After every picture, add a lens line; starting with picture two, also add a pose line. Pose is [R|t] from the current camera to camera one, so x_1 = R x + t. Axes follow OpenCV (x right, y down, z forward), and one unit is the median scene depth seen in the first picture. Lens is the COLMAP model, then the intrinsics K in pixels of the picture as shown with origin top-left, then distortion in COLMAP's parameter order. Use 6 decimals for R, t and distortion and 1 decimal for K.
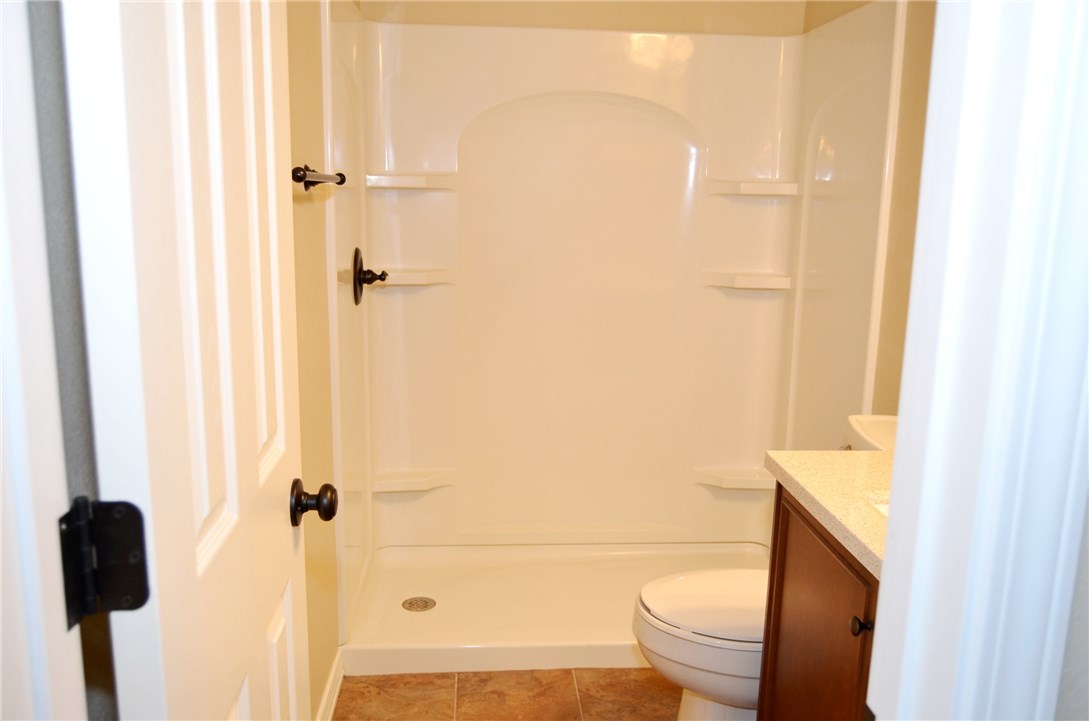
lens RADIAL K [[889.9, 0, 544.5], [0, 889.9, 360.5], [0, 0, 1]] dist [-0.013179, 0.001459]
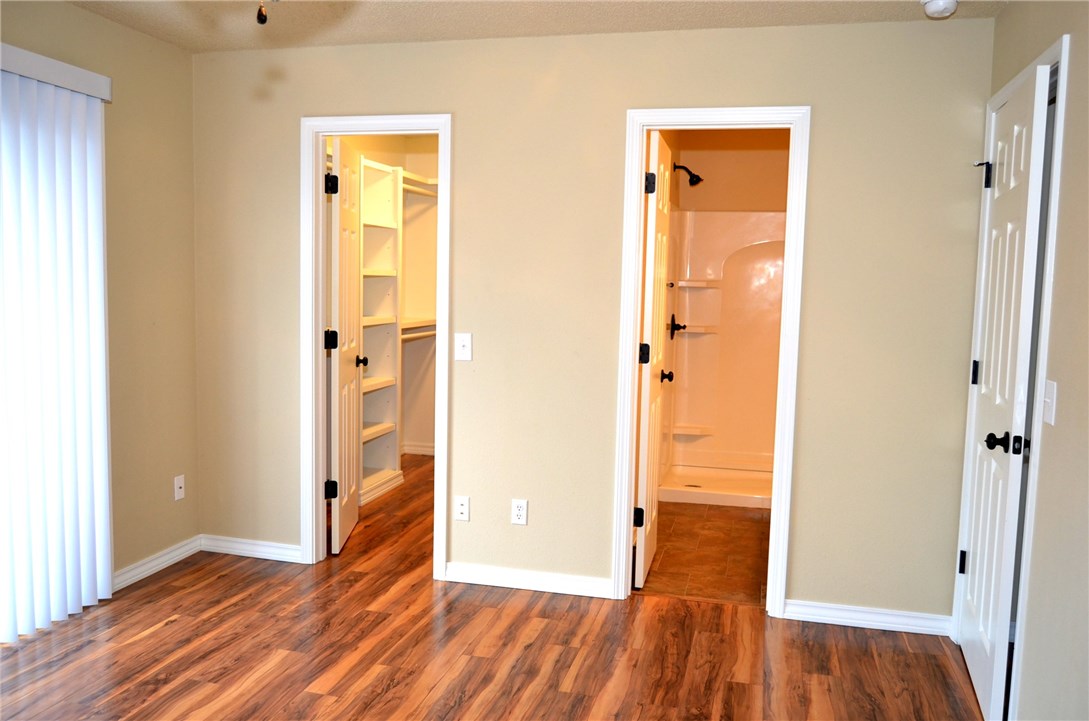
lens RADIAL K [[889.9, 0, 544.5], [0, 889.9, 360.5], [0, 0, 1]] dist [-0.013179, 0.001459]
pose [[0.950239, 0.034944, -0.309557, 0.173943], [-0.067797, 0.993069, -0.096012, 0.221408], [0.304056, 0.112221, 0.946021, -1.175556]]
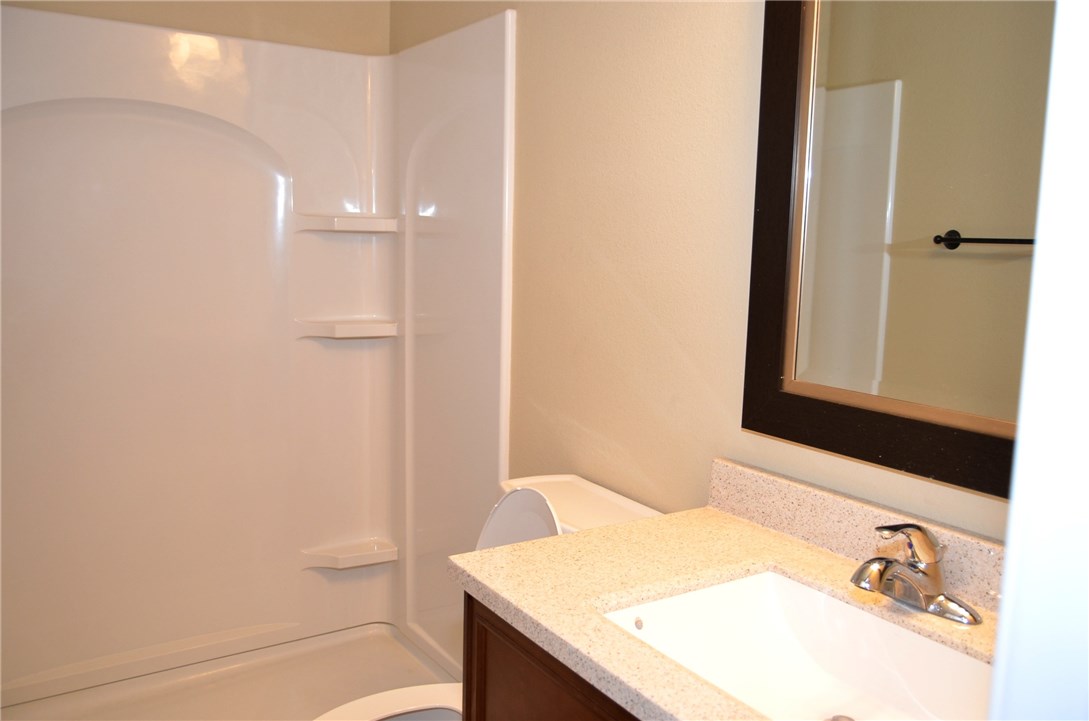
lens RADIAL K [[889.9, 0, 544.5], [0, 889.9, 360.5], [0, 0, 1]] dist [-0.013179, 0.001459]
pose [[0.877028, -0.066592, 0.475802, -0.022671], [0.084523, 0.996287, -0.016360, -0.029441], [-0.472946, 0.054564, 0.879400, 0.146973]]
